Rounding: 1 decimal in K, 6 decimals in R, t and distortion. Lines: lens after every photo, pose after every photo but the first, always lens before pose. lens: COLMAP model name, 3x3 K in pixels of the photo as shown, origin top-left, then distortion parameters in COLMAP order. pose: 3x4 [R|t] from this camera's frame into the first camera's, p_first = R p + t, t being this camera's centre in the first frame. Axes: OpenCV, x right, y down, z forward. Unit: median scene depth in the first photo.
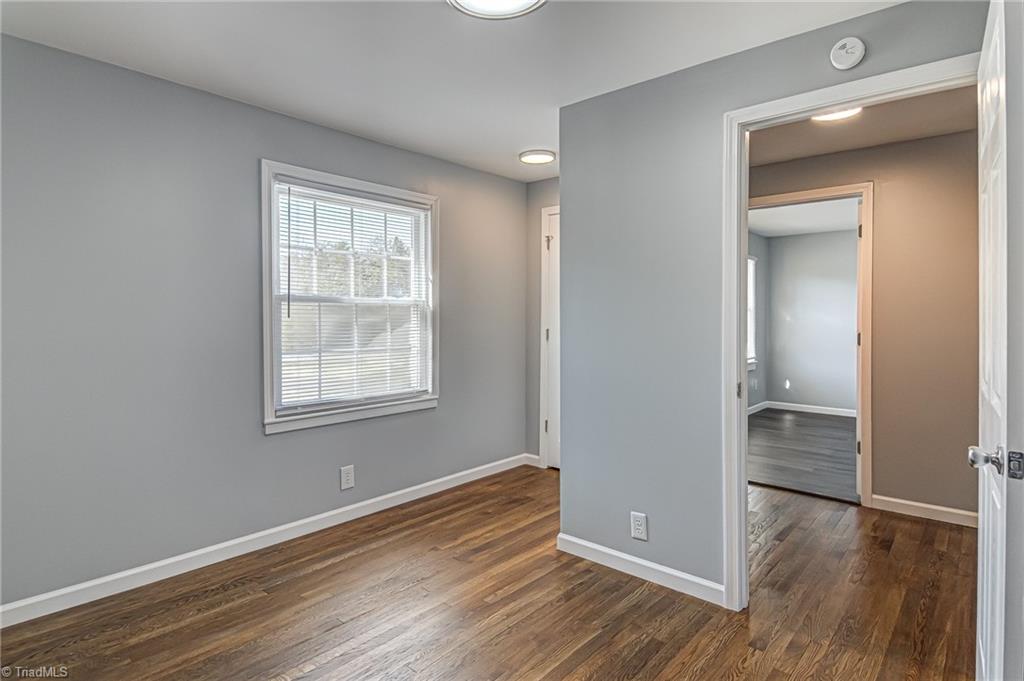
lens RADIAL K [[552.2, 0, 513.3], [0, 552.2, 327.7], [0, 0, 1]] dist [0.024841, -0.021383]
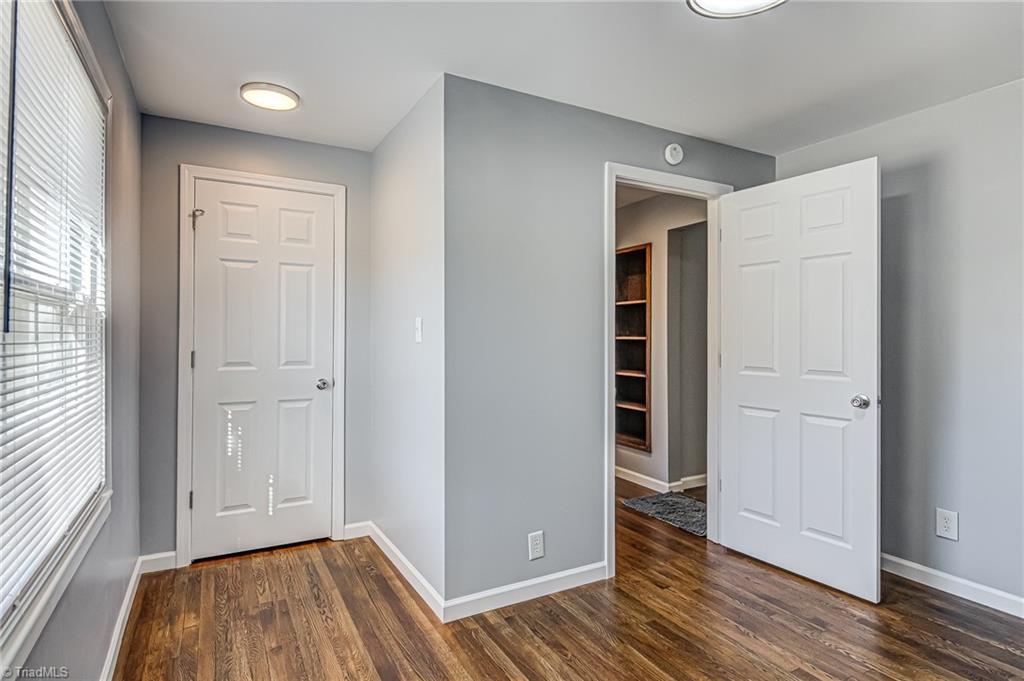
lens RADIAL K [[537.1, 0, 510.7], [0, 537.1, 339.8], [0, 0, 1]] dist [0.020431, -0.017641]
pose [[0.339176, -0.009526, 0.940675, -0.652377], [0.016874, 0.999849, 0.004041, -0.010934], [-0.940572, 0.014502, 0.339286, 0.679672]]
